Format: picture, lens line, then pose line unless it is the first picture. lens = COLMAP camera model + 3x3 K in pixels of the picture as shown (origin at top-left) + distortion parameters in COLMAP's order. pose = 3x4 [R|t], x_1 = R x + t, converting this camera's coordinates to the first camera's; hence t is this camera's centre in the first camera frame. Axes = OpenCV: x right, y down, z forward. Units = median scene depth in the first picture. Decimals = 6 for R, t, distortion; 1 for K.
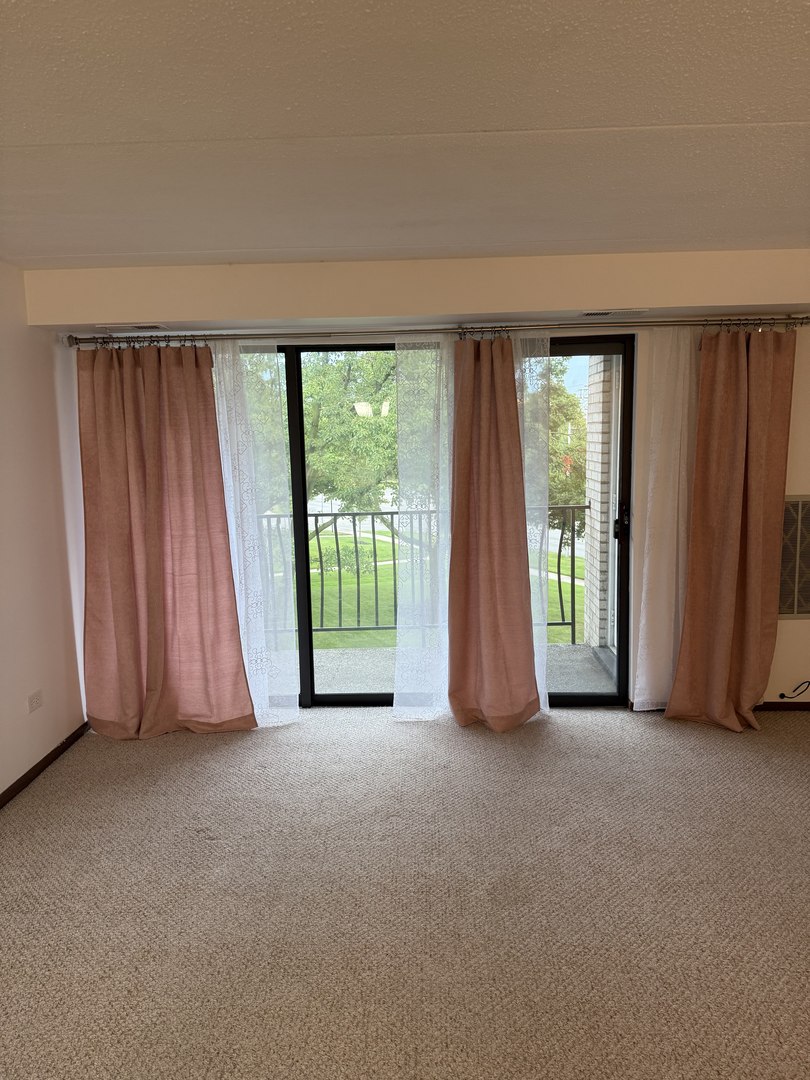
lens RADIAL K [[754.8, 0, 405.0], [0, 754.8, 540.0], [0, 0, 1]] dist [0.136182, -0.182880]
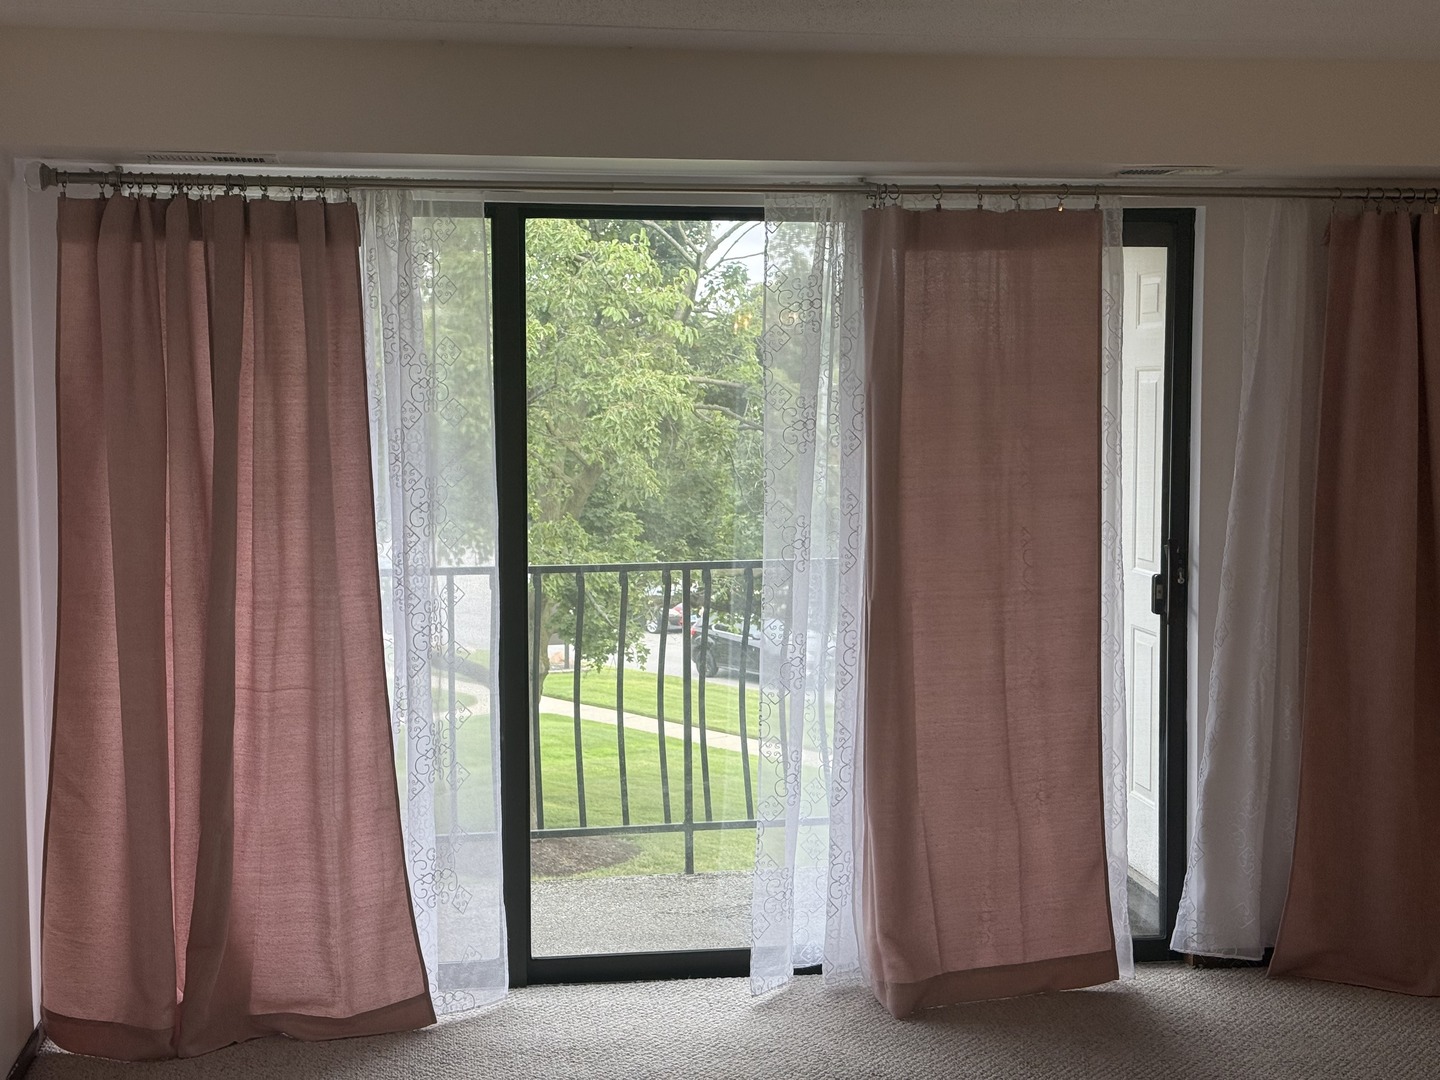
lens RADIAL K [[1934.6, 0, 719.3], [0, 1934.6, 547.1], [0, 0, 1]] dist [-0.013573, 0.694660]
pose [[0.984228, 0.007333, 0.176754, -0.236856], [0.006099, 0.997140, -0.075330, 0.050215], [-0.176801, 0.075220, 0.981368, -0.192746]]
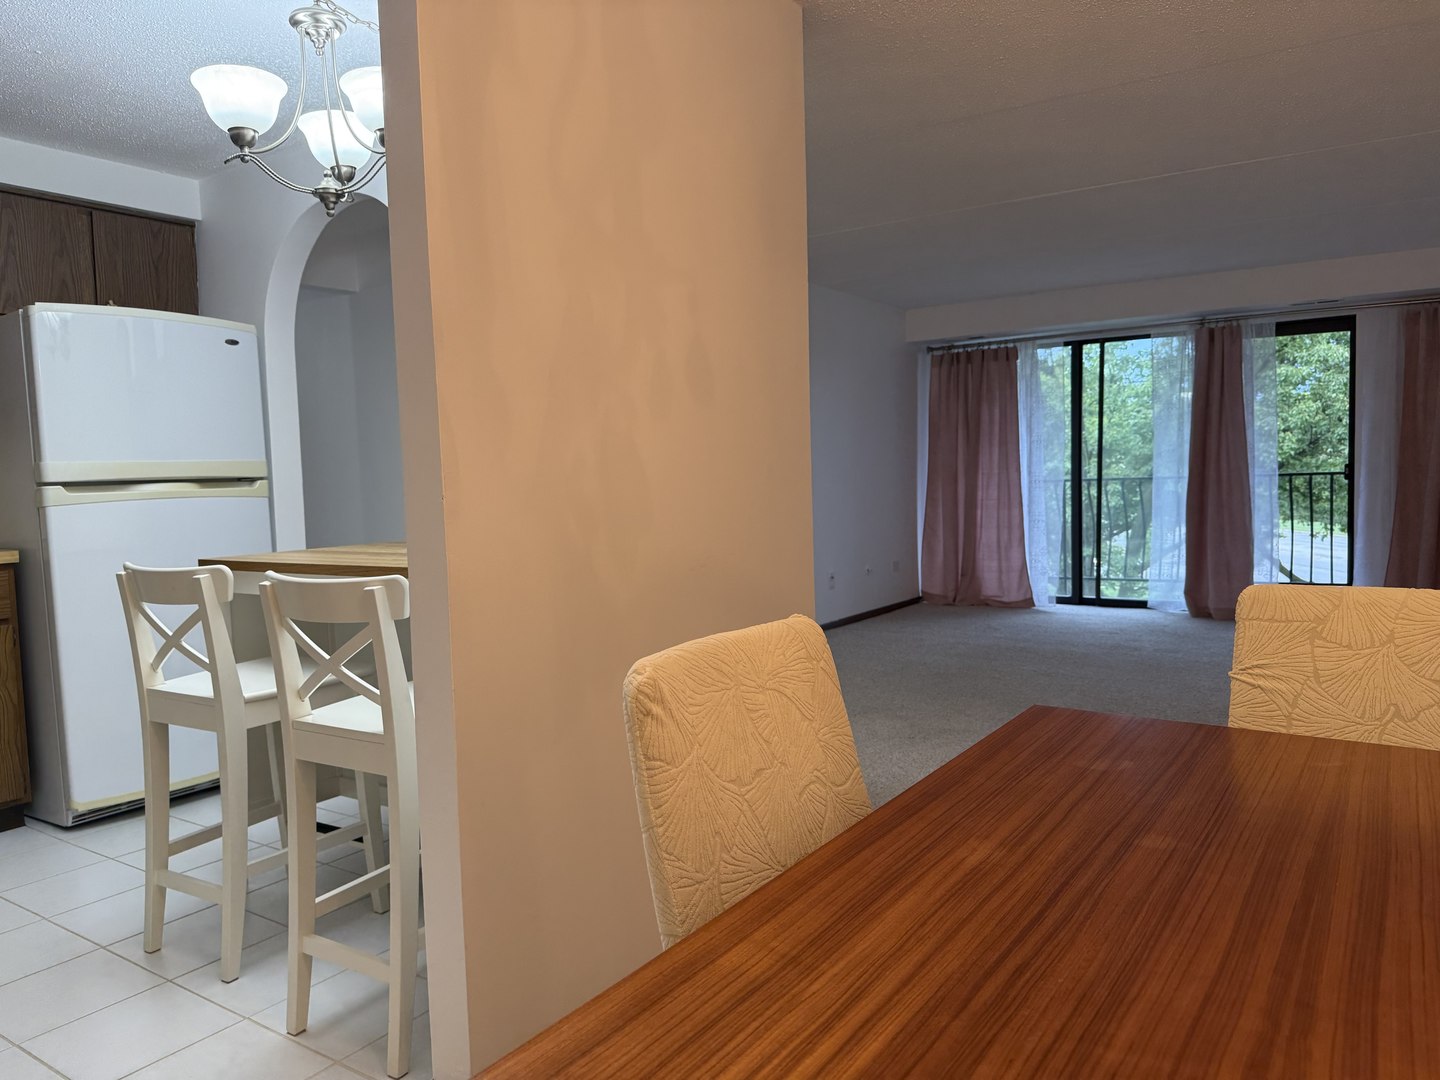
lens RADIAL K [[1006.3, 0, 714.0], [0, 1006.3, 533.5], [0, 0, 1]] dist [0.136182, -0.182880]
pose [[0.847675, 0.036257, -0.529275, 0.305151], [-0.068701, 0.996763, -0.041749, 0.230748], [0.526049, 0.071751, 0.847422, -0.953045]]
